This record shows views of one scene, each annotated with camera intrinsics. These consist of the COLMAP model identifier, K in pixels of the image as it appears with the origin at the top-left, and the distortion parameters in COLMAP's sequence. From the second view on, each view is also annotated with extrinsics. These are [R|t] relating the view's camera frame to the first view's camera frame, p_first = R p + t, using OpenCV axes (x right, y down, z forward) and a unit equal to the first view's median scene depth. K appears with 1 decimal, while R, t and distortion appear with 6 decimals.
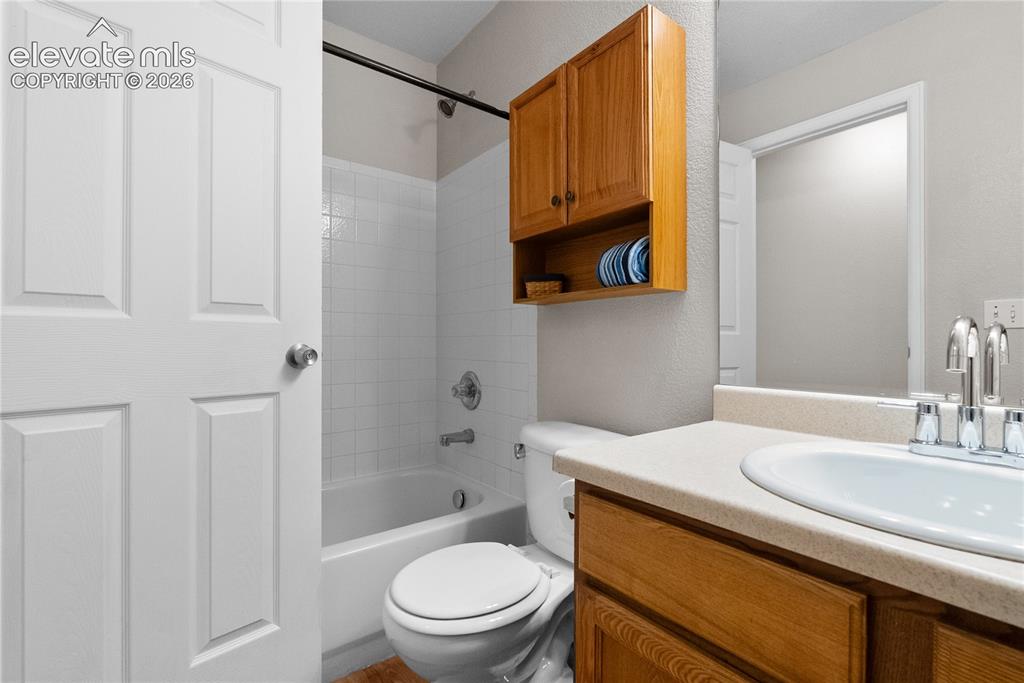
lens RADIAL K [[455.8, 0, 514.0], [0, 455.8, 339.7], [0, 0, 1]] dist [-0.003102, 0.000481]
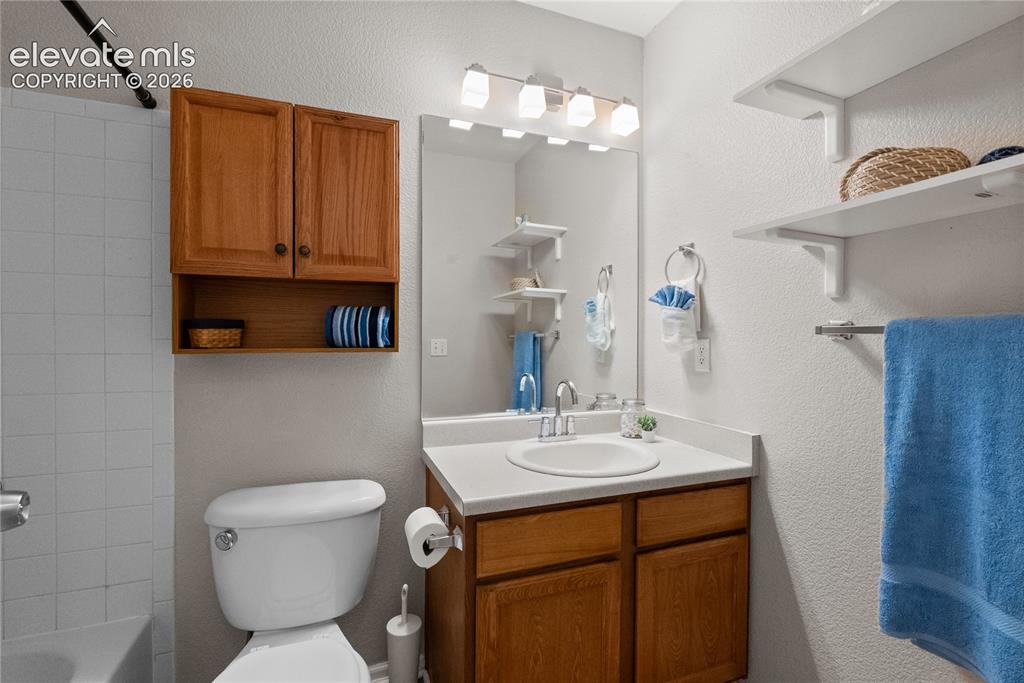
lens RADIAL K [[450.8, 0, 511.9], [0, 450.8, 345.6], [0, 0, 1]] dist [-0.003923, -0.000167]
pose [[0.295362, -0.018111, 0.955214, -0.659328], [-0.006061, 0.999765, 0.020829, -0.136941], [-0.955366, -0.011941, 0.295183, 0.296910]]
